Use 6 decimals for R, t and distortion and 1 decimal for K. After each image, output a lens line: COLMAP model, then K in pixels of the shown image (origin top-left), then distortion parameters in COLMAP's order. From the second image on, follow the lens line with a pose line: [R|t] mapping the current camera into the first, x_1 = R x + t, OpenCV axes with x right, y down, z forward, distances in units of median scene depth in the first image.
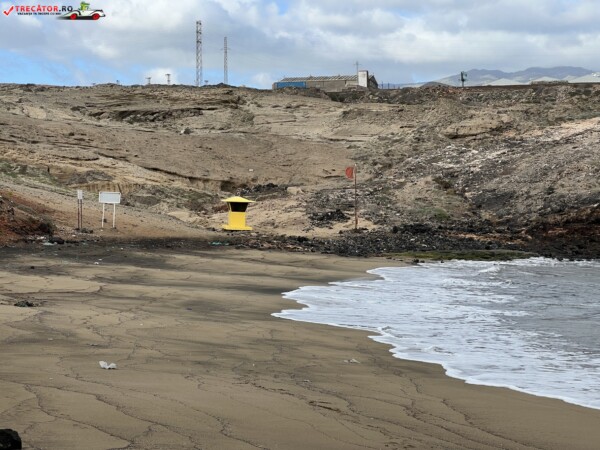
lens RADIAL K [[1336.9, 0, 296.3], [0, 1336.9, 227.2], [0, 0, 1]] dist [-0.038830, 0.000000]
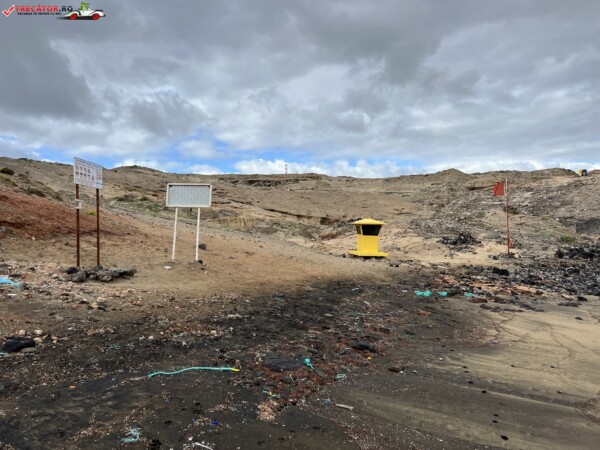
lens RADIAL K [[450.0, 0, 299.4], [0, 450.0, 225.1], [0, 0, 1]] dist [0.058624, -0.067399]
pose [[0.999316, -0.012639, -0.034760, -0.063110], [0.010690, 0.998390, -0.055707, -0.001826], [0.035408, 0.055298, 0.997842, 0.555046]]
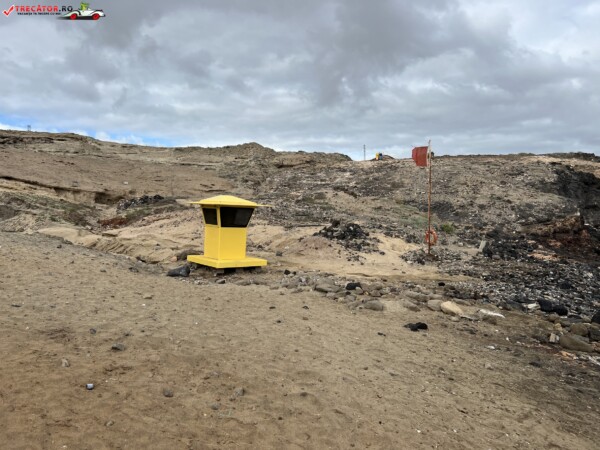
lens RADIAL K [[450.0, 0, 300.6], [0, 450.0, 226.0], [0, 0, 1]] dist [0.058624, -0.067399]
pose [[0.889711, -0.013946, 0.456310, -0.074557], [0.016598, 0.999861, -0.001805, -0.009008], [-0.456221, 0.009180, 0.889819, 0.673122]]
